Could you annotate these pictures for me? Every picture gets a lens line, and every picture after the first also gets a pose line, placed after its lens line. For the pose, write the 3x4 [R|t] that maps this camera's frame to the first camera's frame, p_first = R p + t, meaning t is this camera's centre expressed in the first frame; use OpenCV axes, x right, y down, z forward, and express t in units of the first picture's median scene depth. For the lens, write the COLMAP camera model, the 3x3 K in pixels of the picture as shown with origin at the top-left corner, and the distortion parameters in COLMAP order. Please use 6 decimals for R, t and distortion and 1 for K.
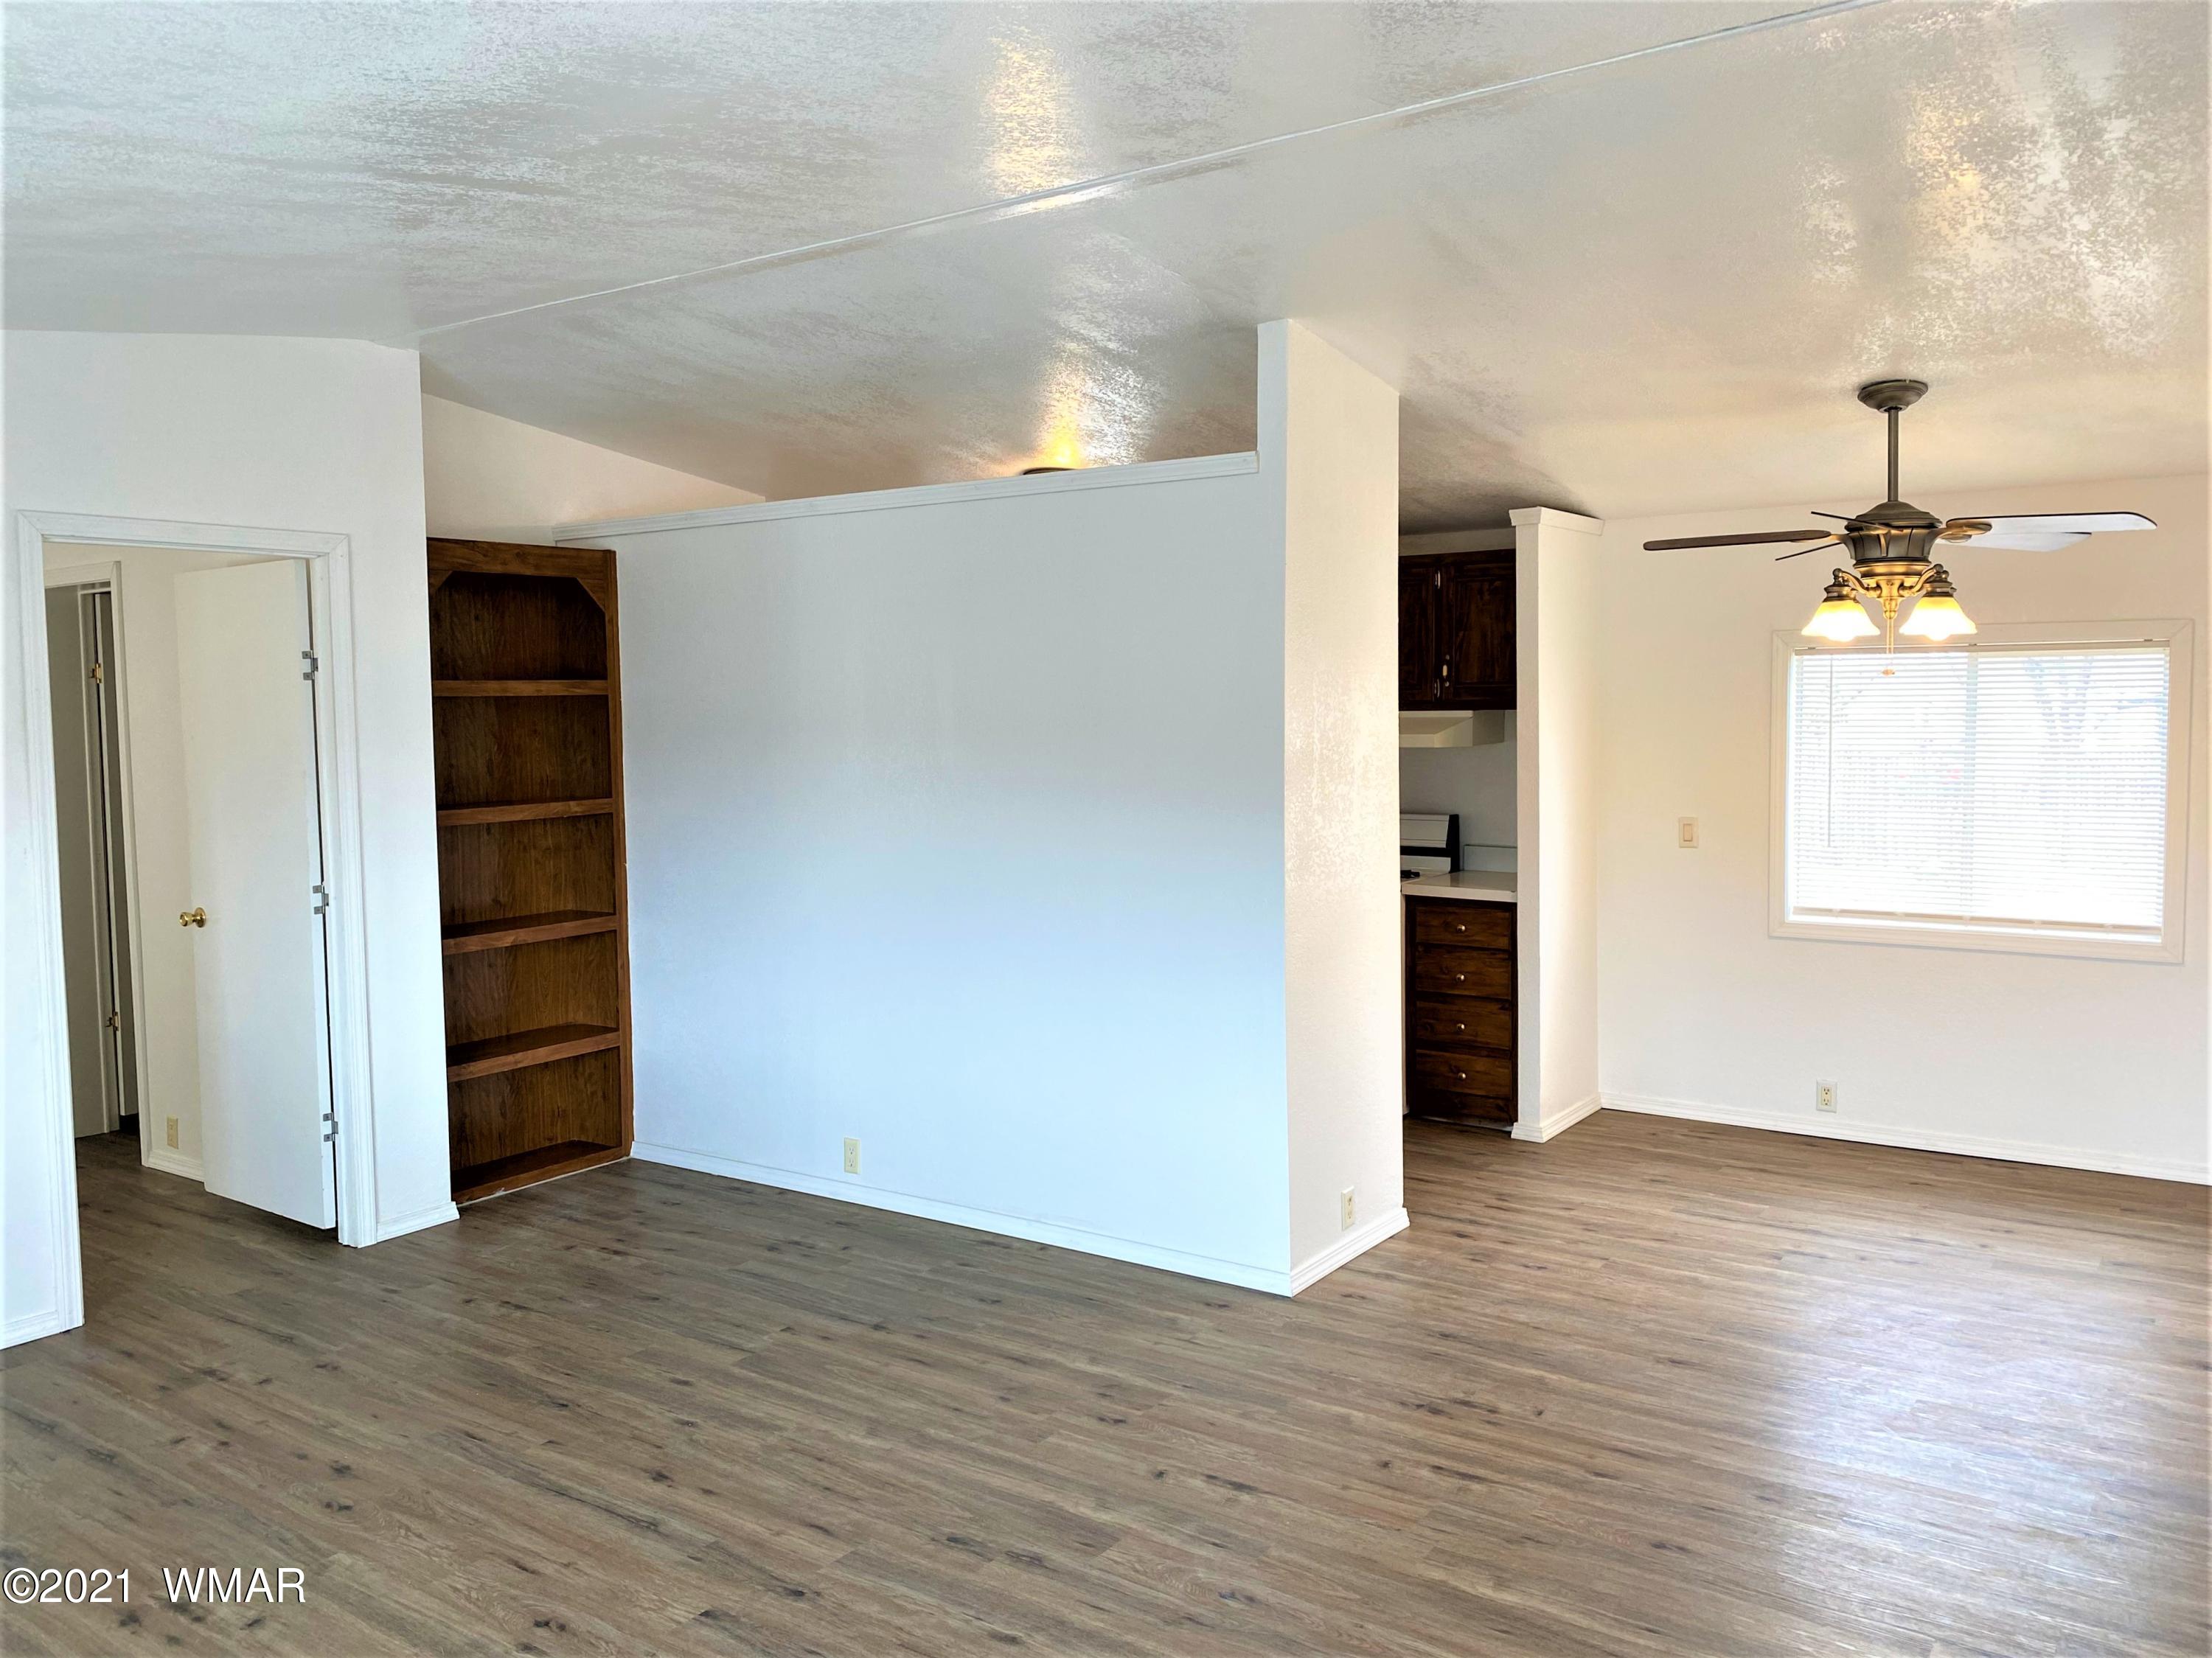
lens RADIAL K [[1759.3, 0, 1109.5], [0, 1759.3, 827.5], [0, 0, 1]] dist [-0.005345, -0.007092]
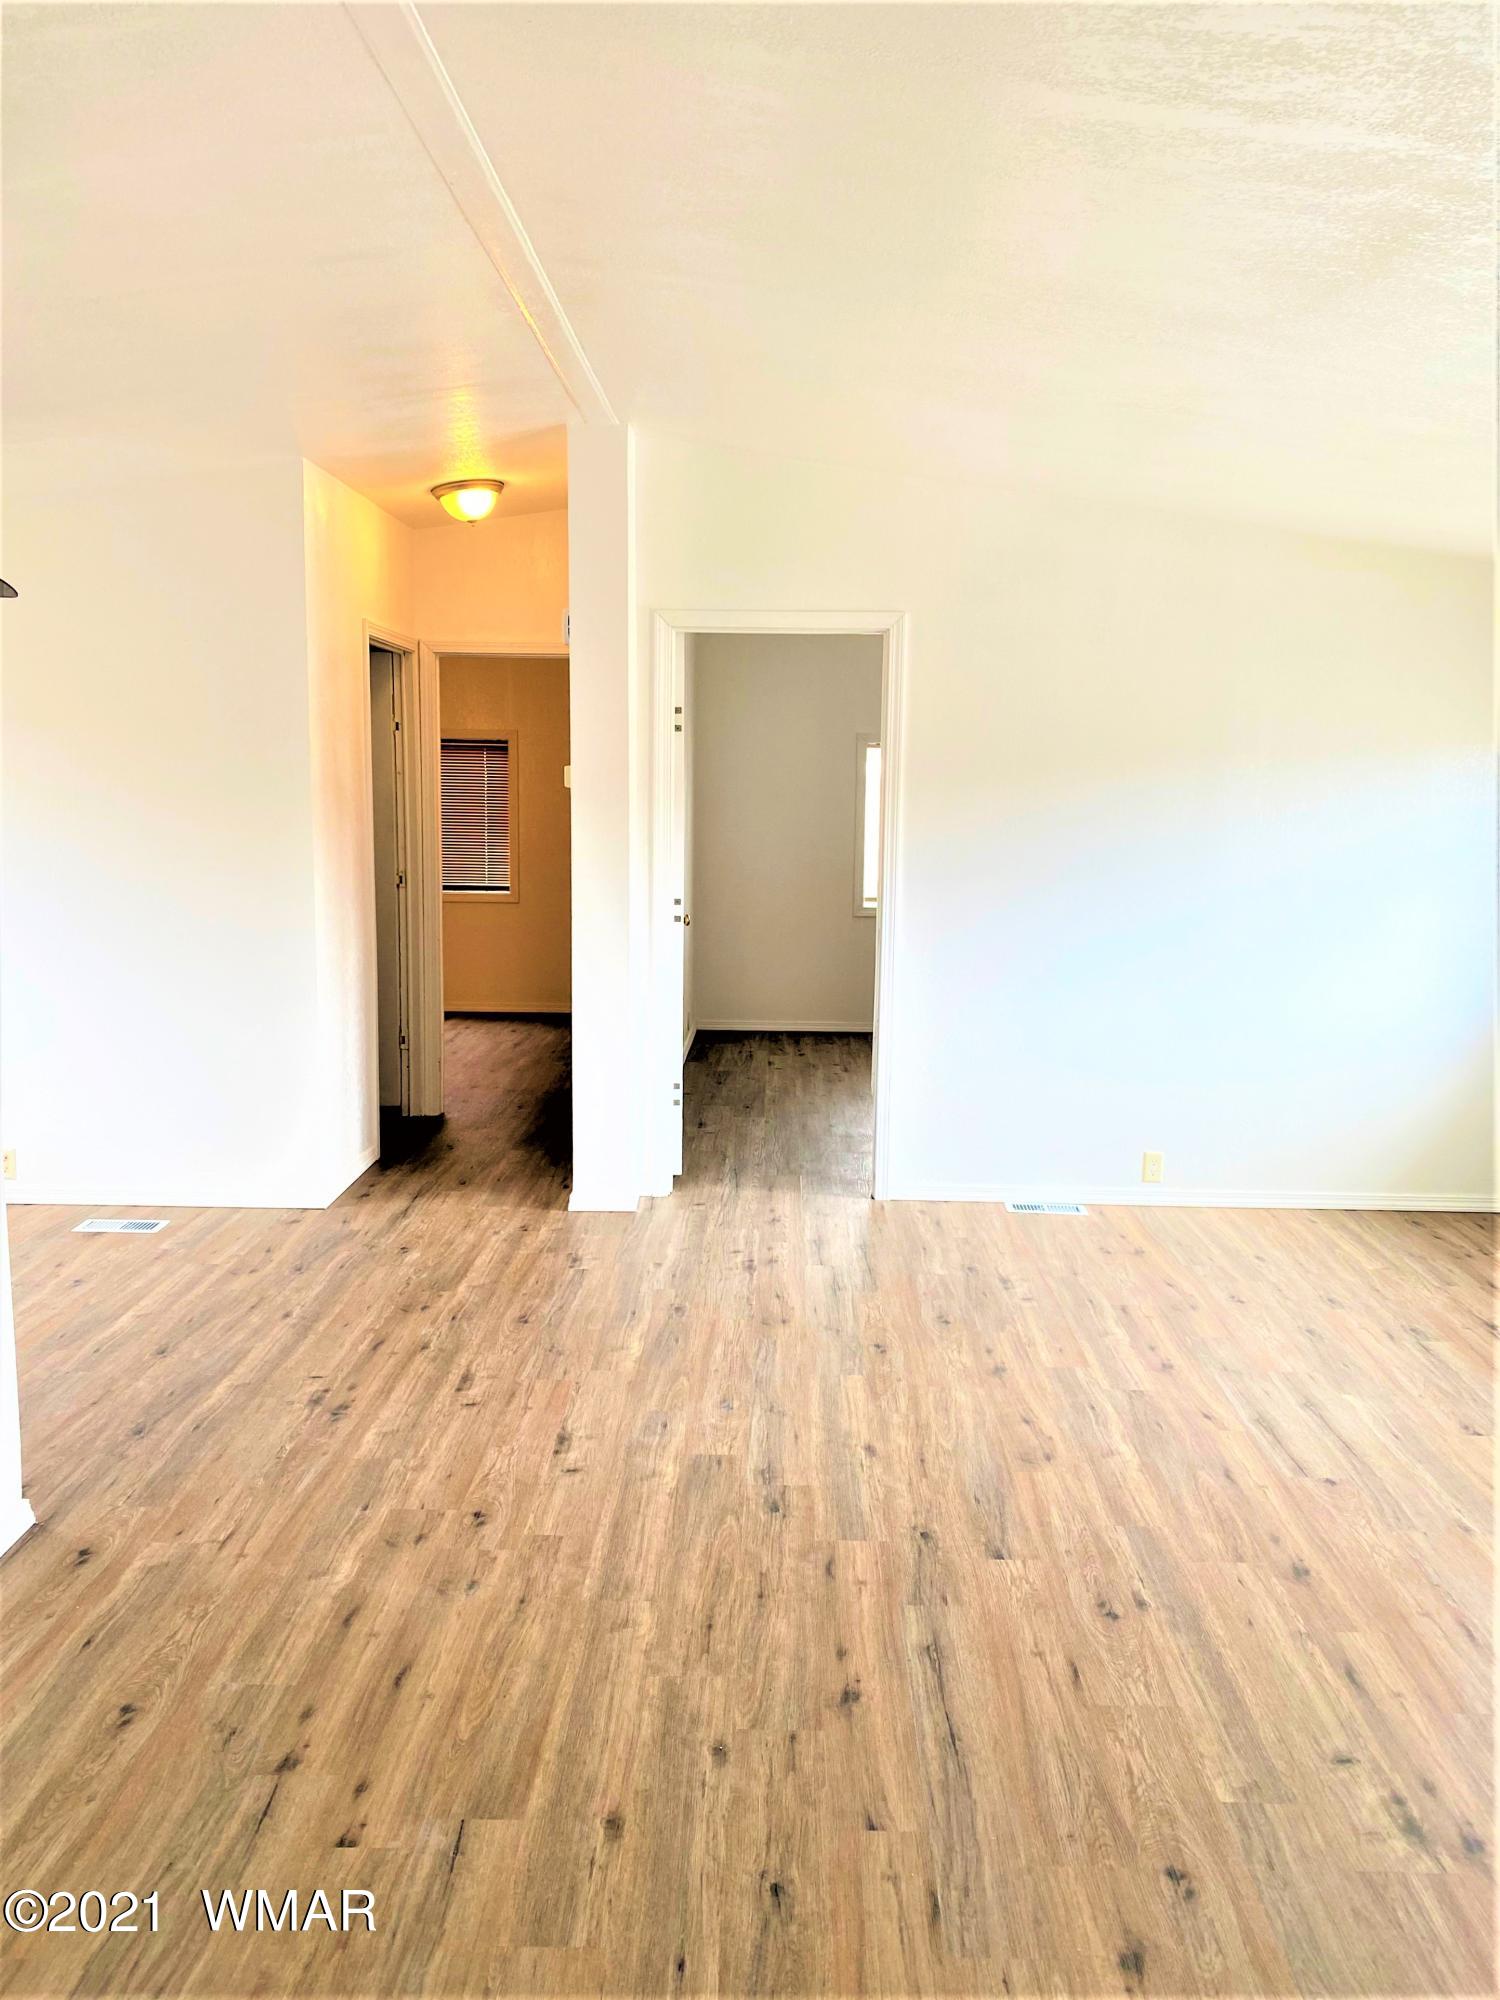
lens RADIAL K [[1590.8, 0, 755.0], [0, 1590.8, 998.7], [0, 0, 1]] dist [-0.005345, -0.007092]
pose [[-0.567680, -0.108990, 0.816003, -0.807219], [0.058075, 0.983426, 0.171755, -0.081218], [-0.821198, 0.144891, -0.551942, 1.410840]]
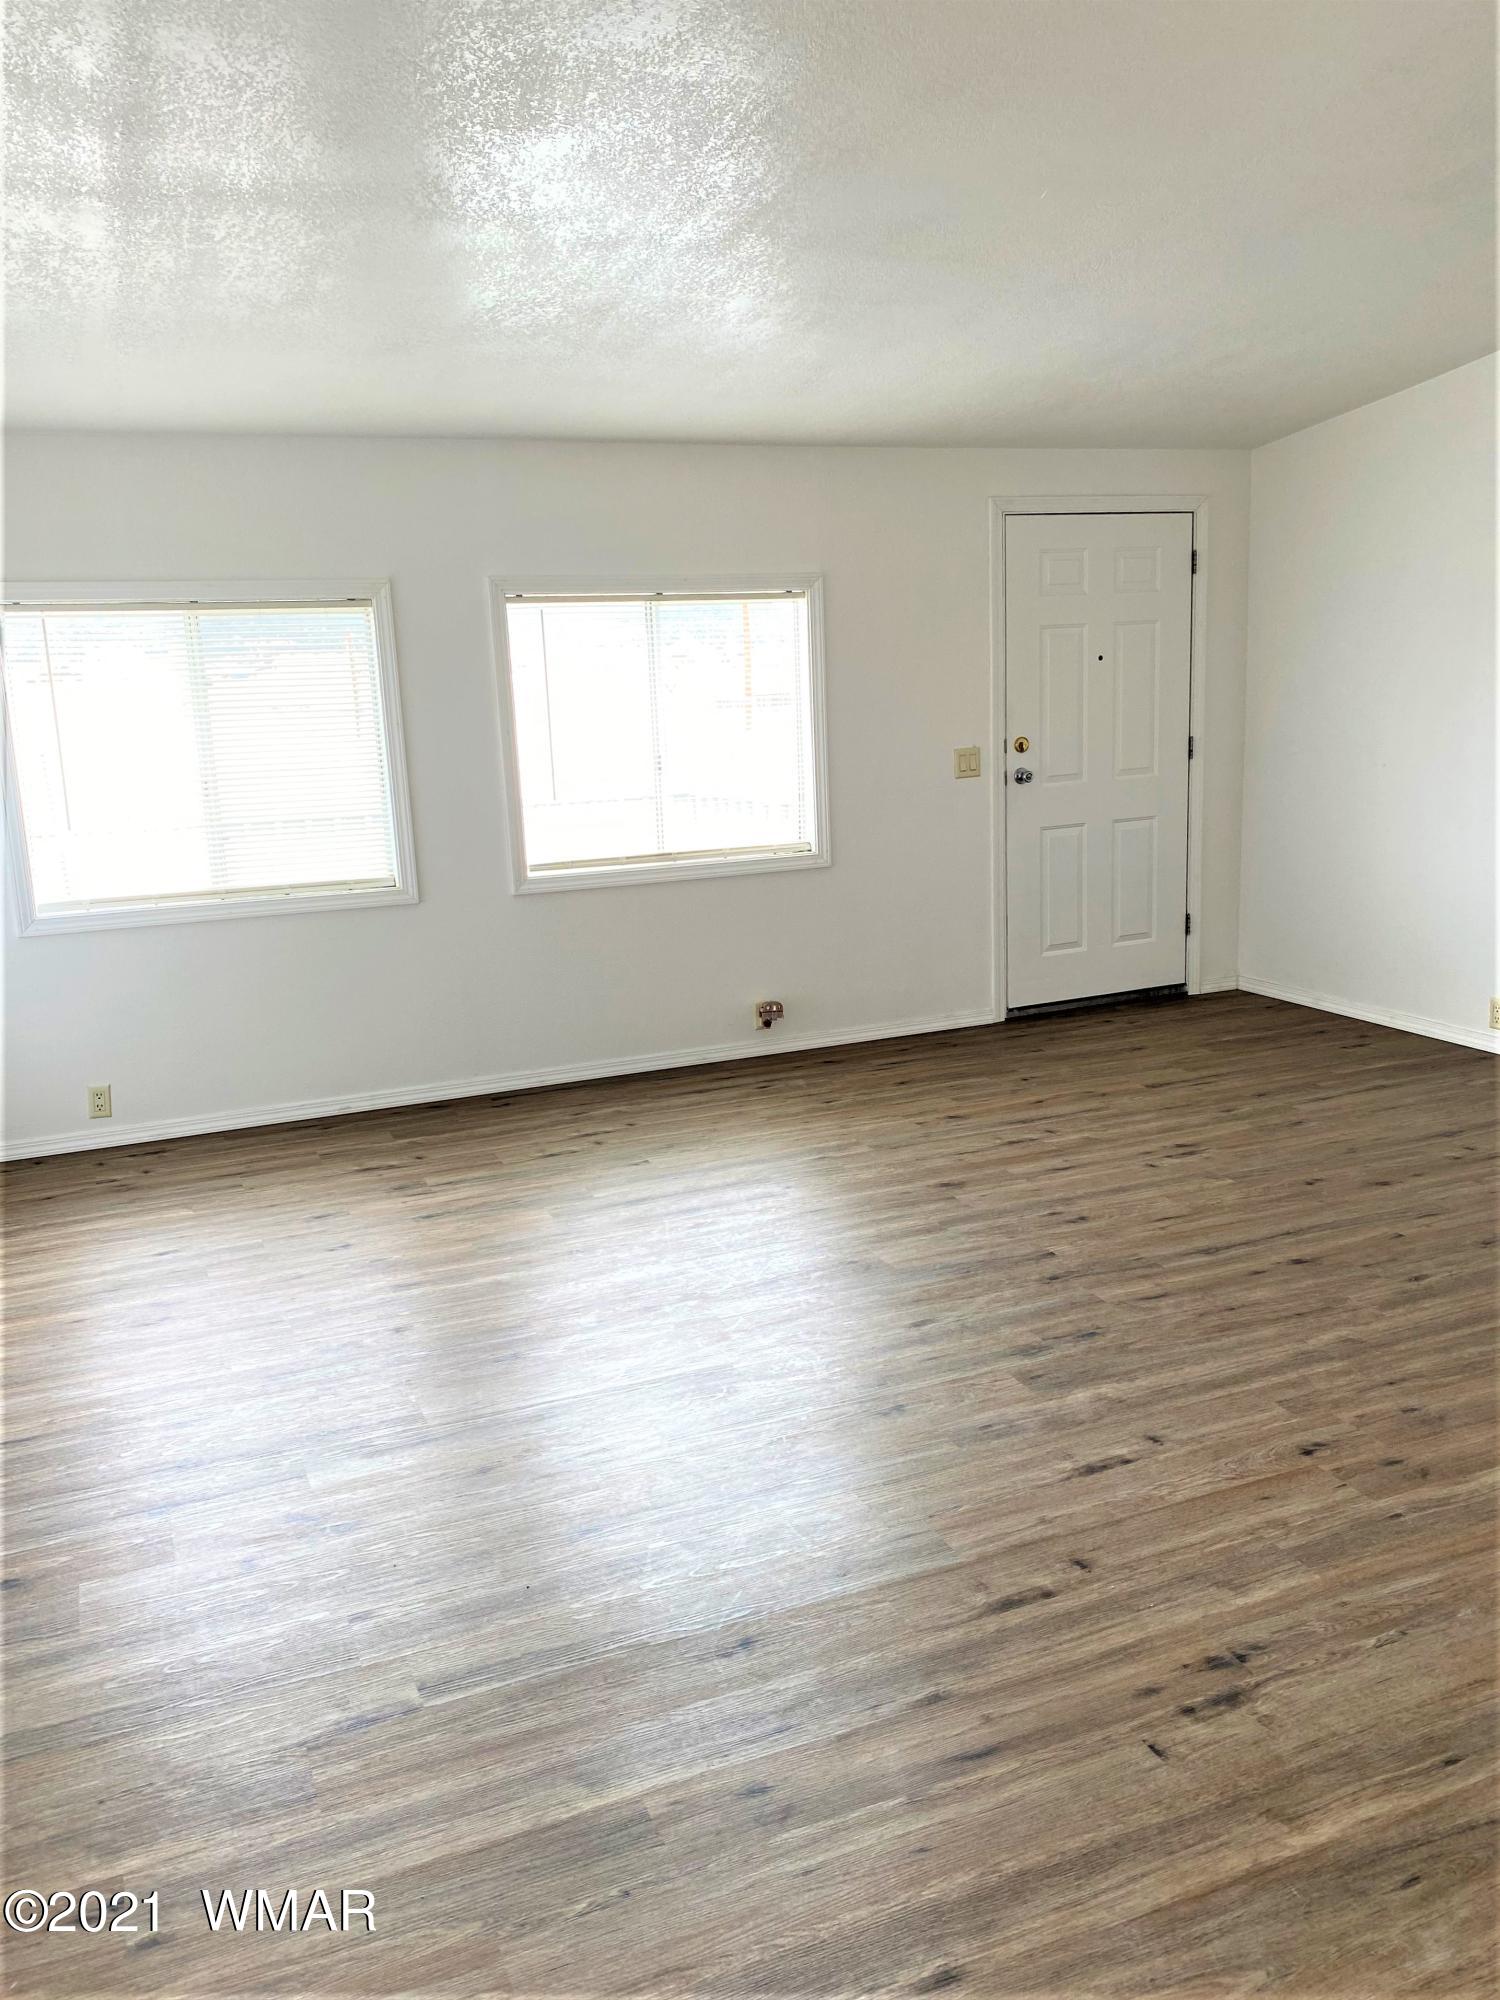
lens RADIAL K [[1590.8, 0, 753.0], [0, 1590.8, 1001.1], [0, 0, 1]] dist [-0.005345, -0.007092]
pose [[-0.528978, 0.213212, -0.821415, 0.782491], [-0.018546, 0.964789, 0.262370, -0.071580], [0.848433, 0.154022, -0.506398, 1.213032]]
